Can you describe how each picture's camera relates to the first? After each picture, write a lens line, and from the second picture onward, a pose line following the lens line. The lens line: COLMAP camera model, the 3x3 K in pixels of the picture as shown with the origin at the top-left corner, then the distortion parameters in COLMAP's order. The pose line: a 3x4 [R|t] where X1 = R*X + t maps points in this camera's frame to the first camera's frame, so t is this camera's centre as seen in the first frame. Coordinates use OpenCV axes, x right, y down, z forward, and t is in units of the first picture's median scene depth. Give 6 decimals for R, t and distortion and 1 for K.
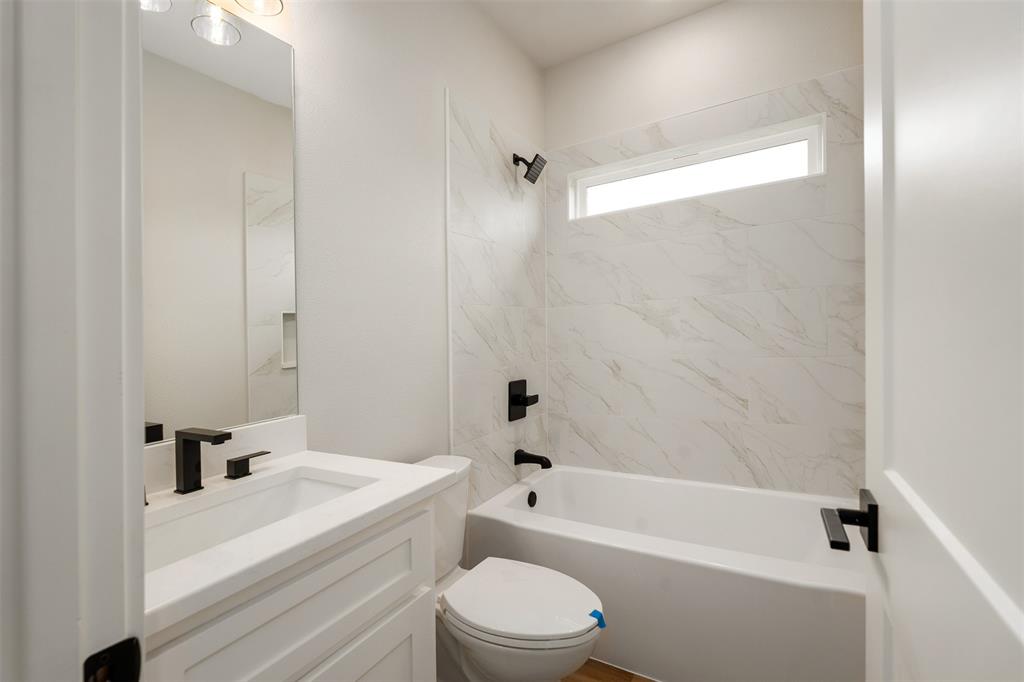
lens RADIAL K [[451.7, 0, 512.0], [0, 451.7, 341.0], [0, 0, 1]] dist [0.000864, -0.000228]
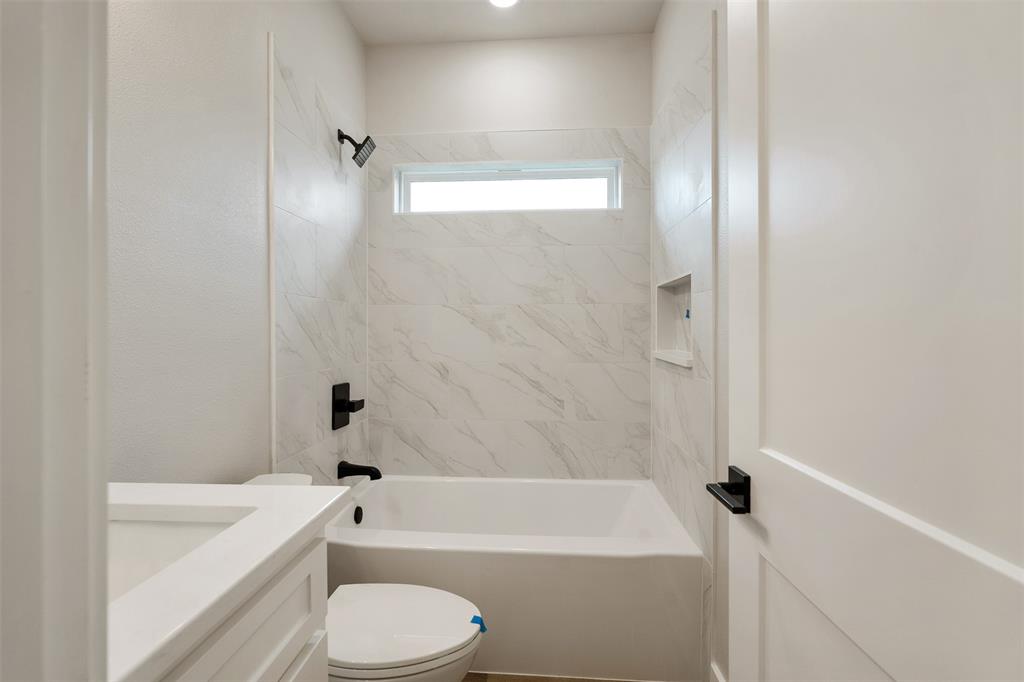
lens RADIAL K [[466.6, 0, 512.0], [0, 466.6, 341.0], [0, 0, 1]] dist [-0.001963, -0.000167]
pose [[0.893365, 0.037783, 0.447741, -0.098505], [-0.035108, 0.999282, -0.014275, 0.004329], [-0.447958, -0.002966, 0.894049, 0.026629]]
